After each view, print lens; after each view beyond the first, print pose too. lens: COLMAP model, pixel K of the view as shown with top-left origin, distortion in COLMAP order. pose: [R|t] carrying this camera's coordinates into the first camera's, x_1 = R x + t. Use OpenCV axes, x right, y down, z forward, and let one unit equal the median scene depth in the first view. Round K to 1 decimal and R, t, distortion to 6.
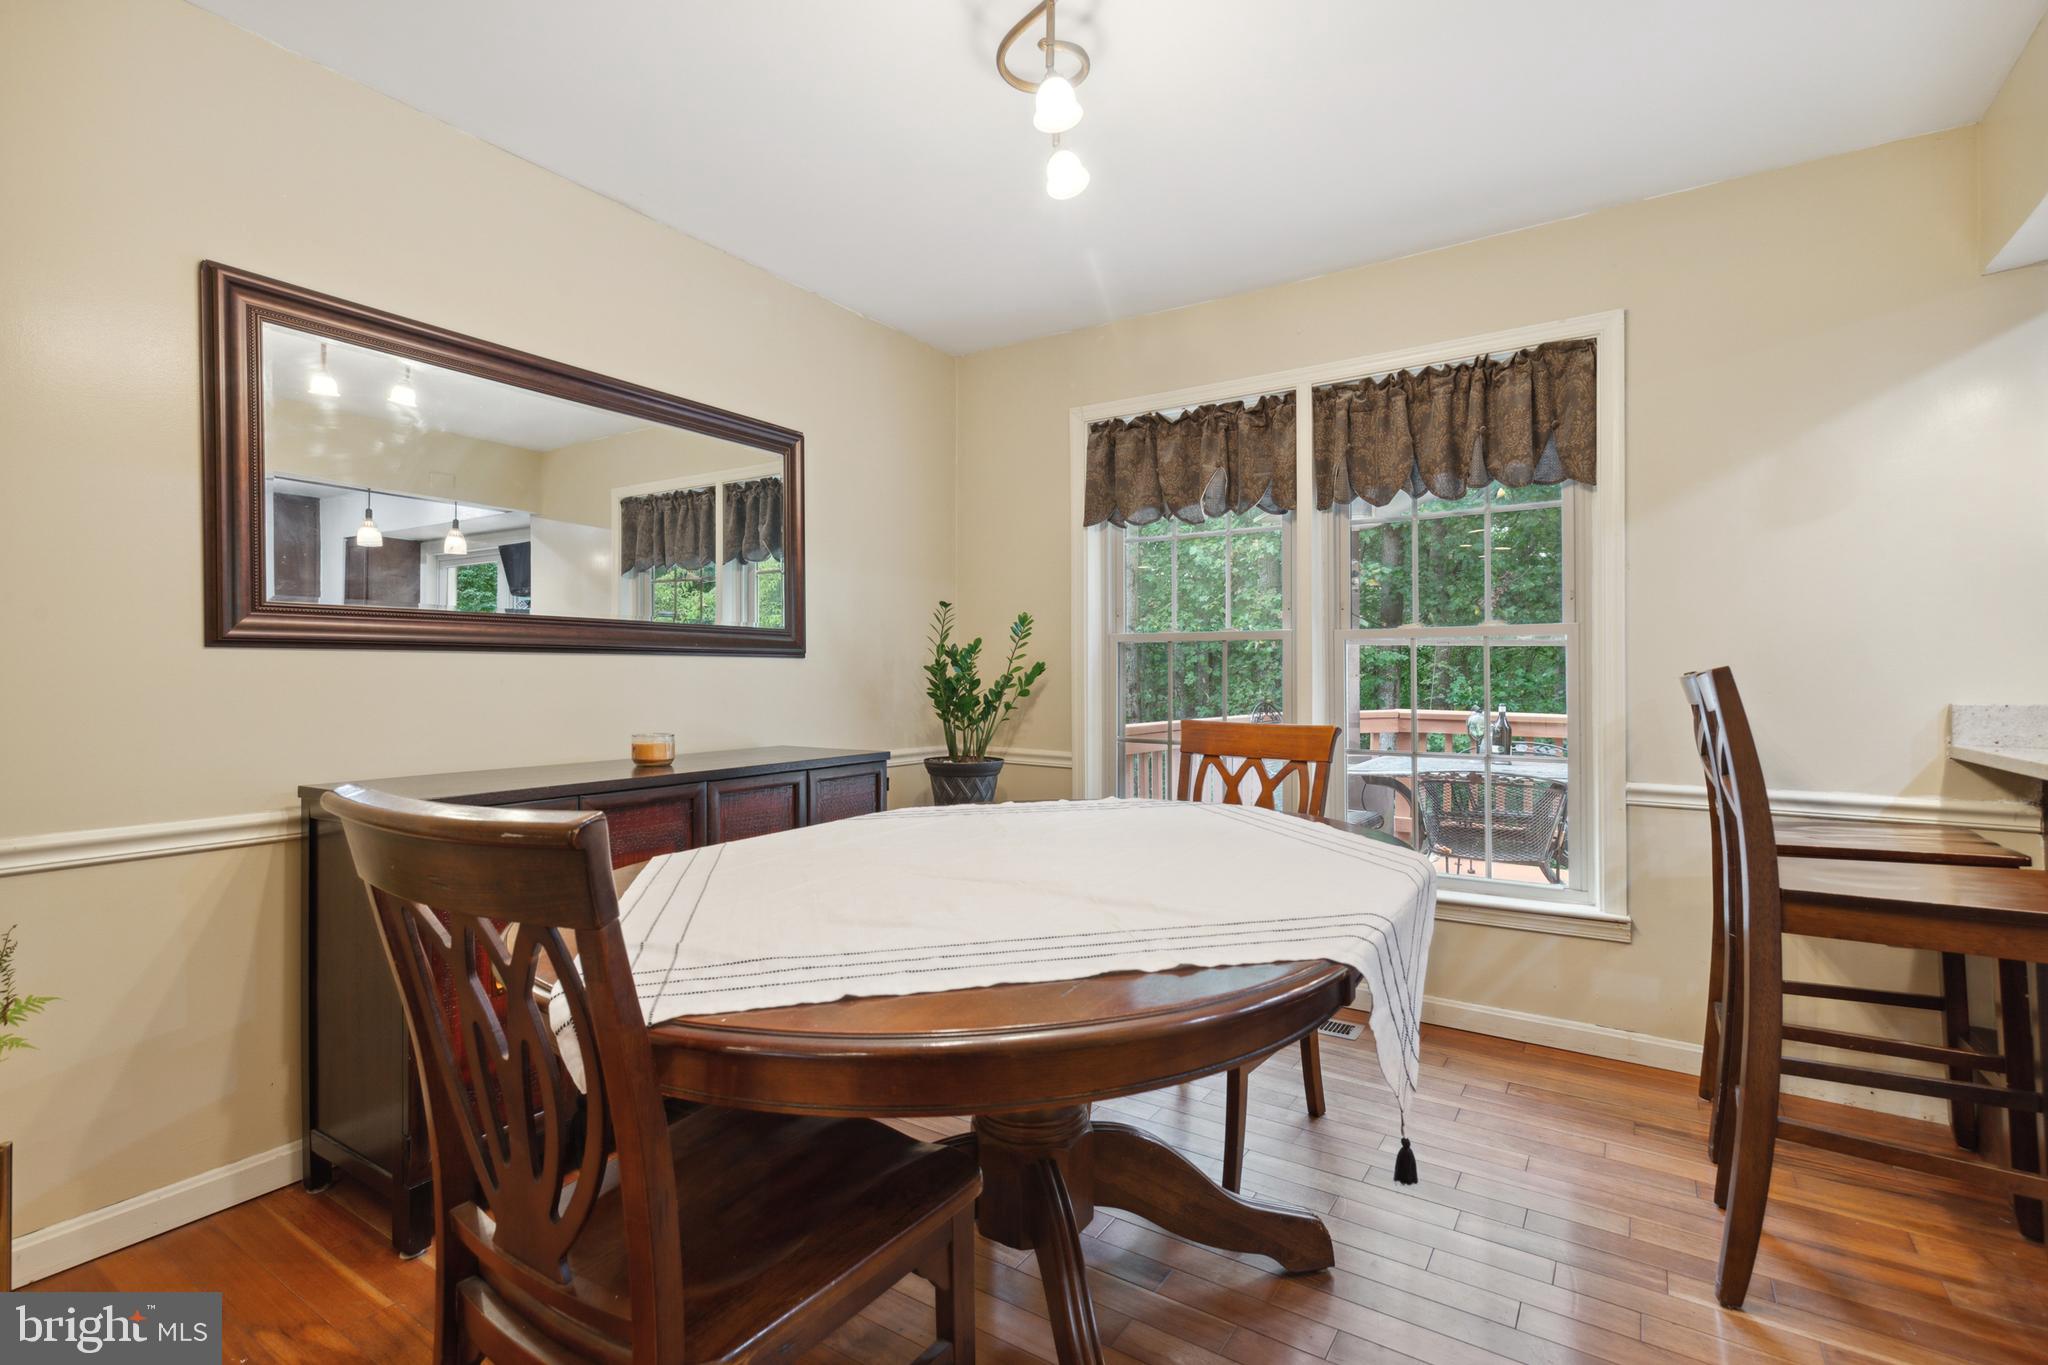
lens RADIAL K [[944.4, 0, 1032.4], [0, 944.4, 679.5], [0, 0, 1]] dist [0.013597, -0.000404]
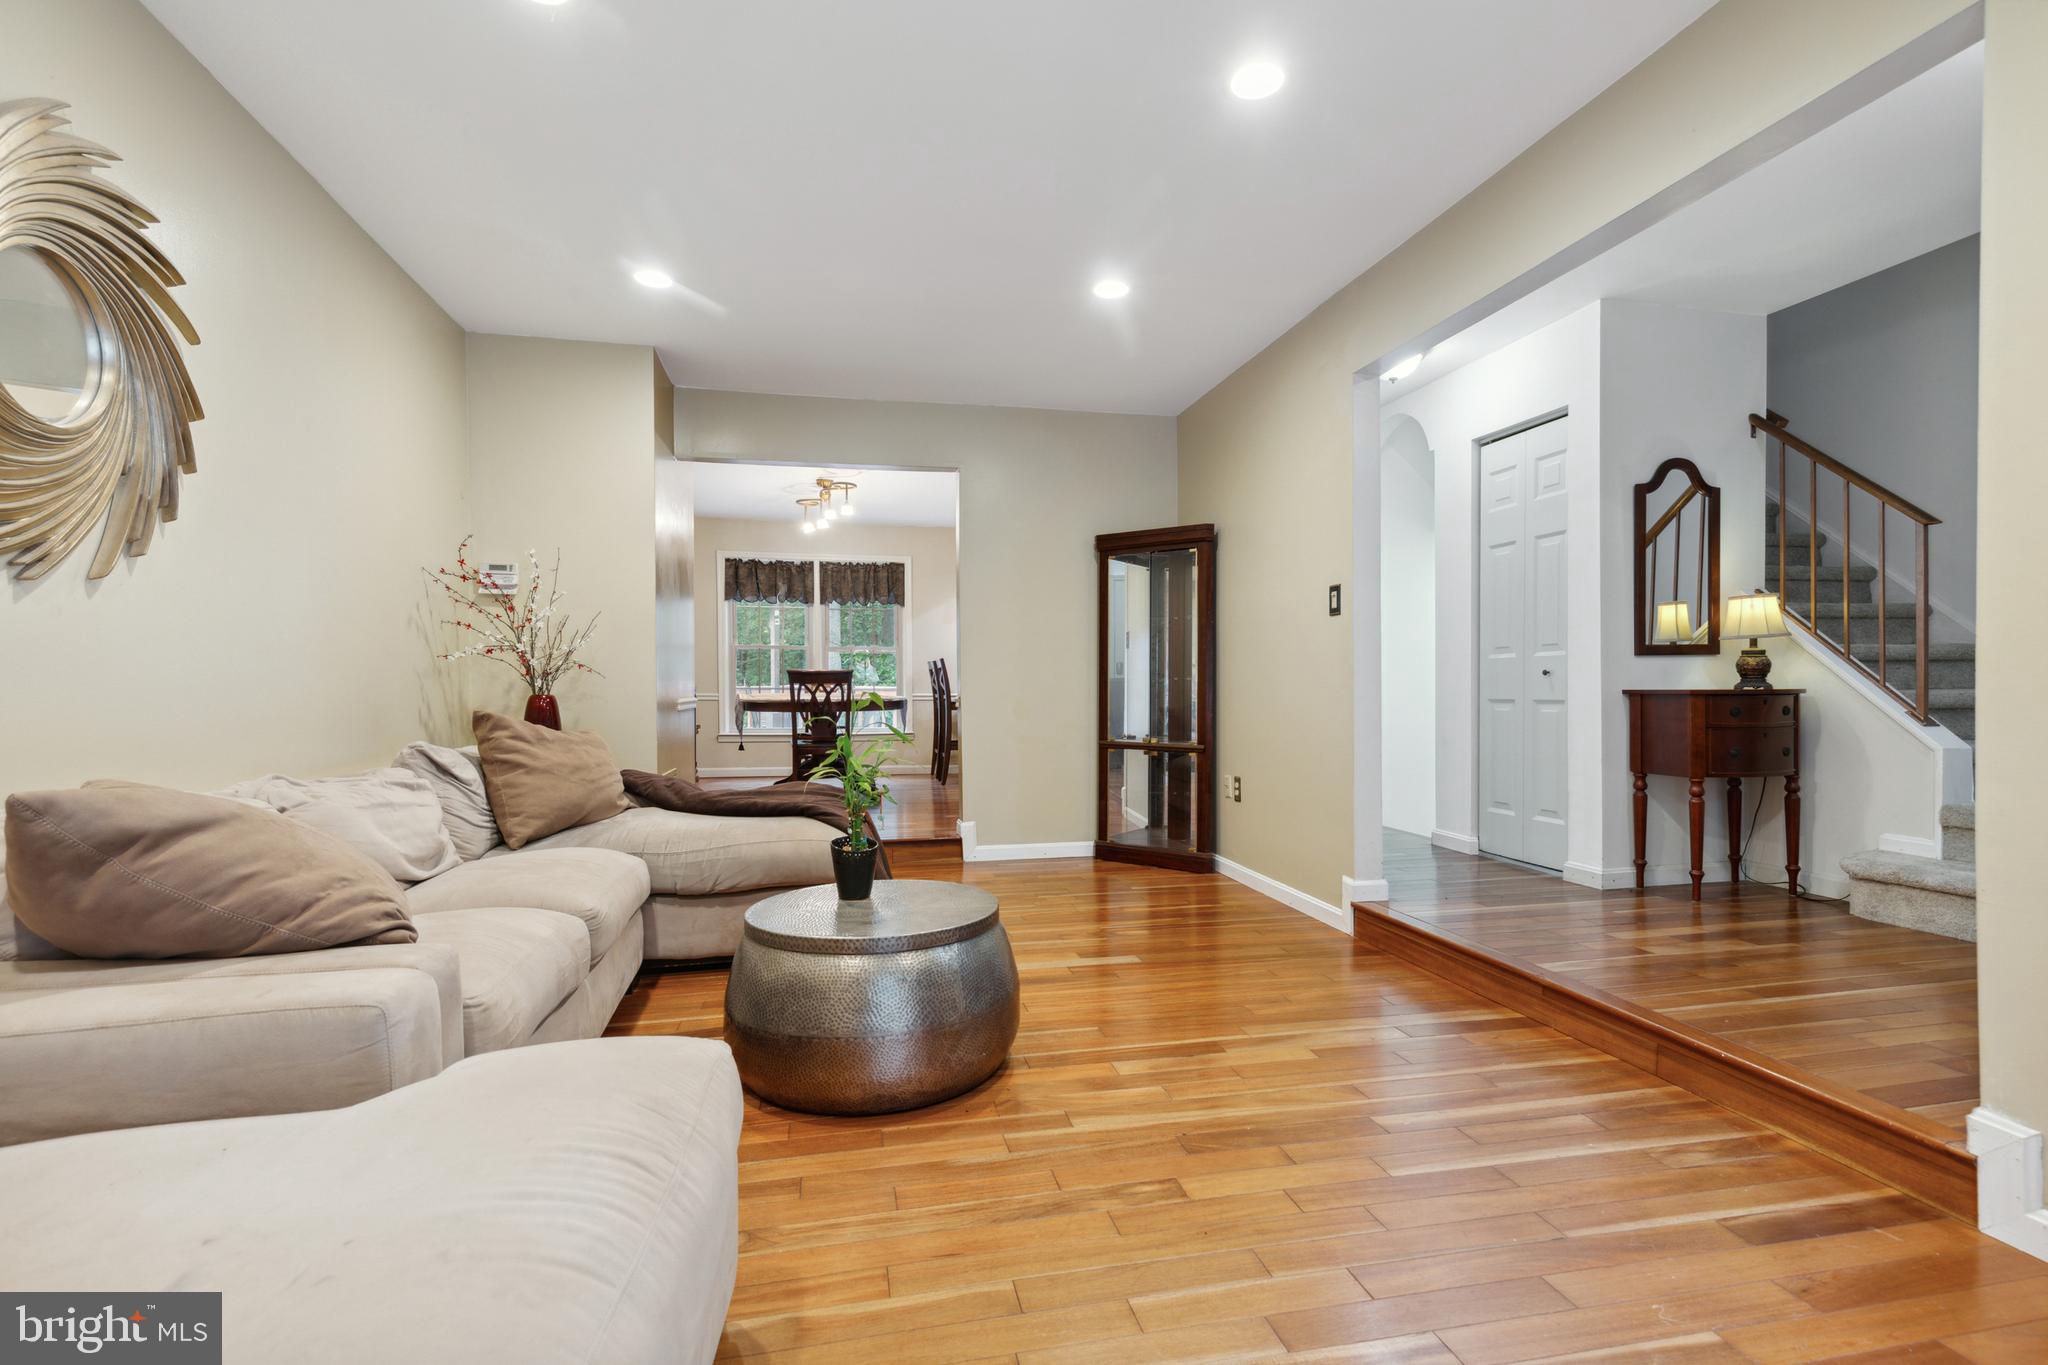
lens RADIAL K [[944.4, 0, 1026.5], [0, 944.4, 691.5], [0, 0, 1]] dist [0.013597, -0.000404]
pose [[0.702991, 0.002443, 0.711195, -1.291939], [0.005056, 0.999952, -0.008433, 0.112072], [-0.711181, 0.009524, 0.702944, -1.447795]]
